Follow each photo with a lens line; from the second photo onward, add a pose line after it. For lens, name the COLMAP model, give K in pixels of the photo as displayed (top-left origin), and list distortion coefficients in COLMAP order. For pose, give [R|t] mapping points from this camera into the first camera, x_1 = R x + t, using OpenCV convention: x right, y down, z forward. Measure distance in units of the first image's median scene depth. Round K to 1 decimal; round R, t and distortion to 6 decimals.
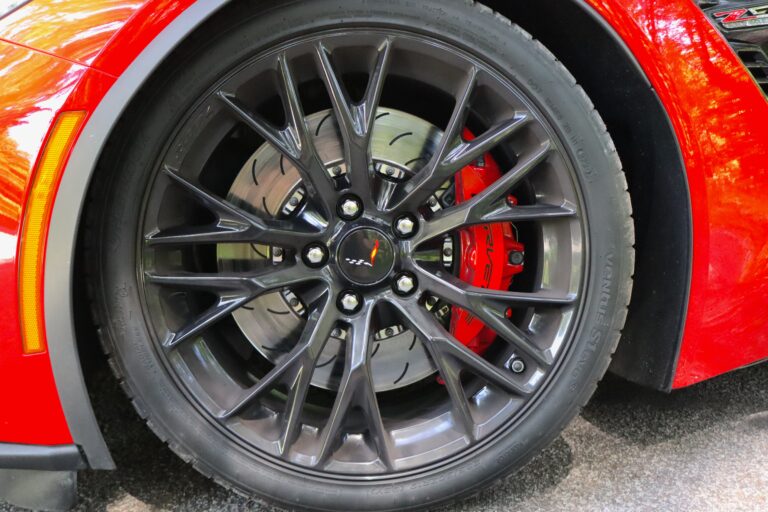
lens RADIAL K [[856.4, 0, 383.6], [0, 856.4, 255.0], [0, 0, 1]] dist [-0.079152, 0.000000]
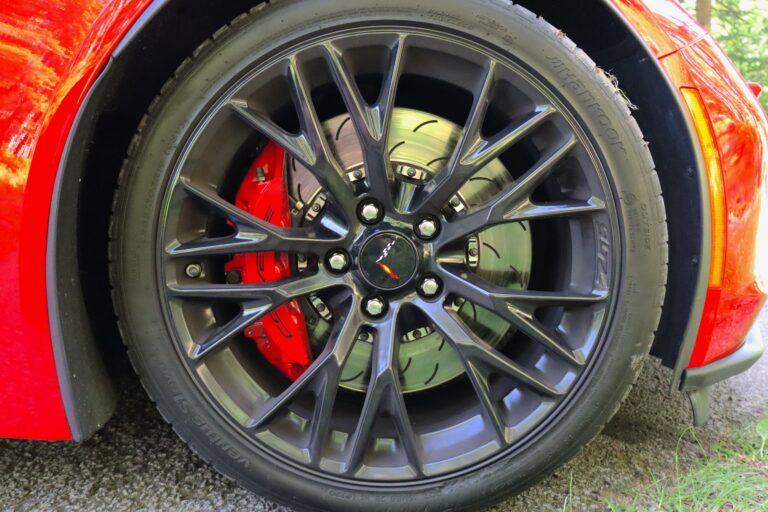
lens RADIAL K [[751.0, 0, 384.3], [0, 751.0, 256.6], [0, 0, 1]] dist [0.009443, 0.000000]
pose [[0.996341, -0.035106, -0.077919, 0.042054], [0.036851, 0.999099, 0.021074, -0.021127], [0.077109, -0.023869, 0.996737, 0.133178]]
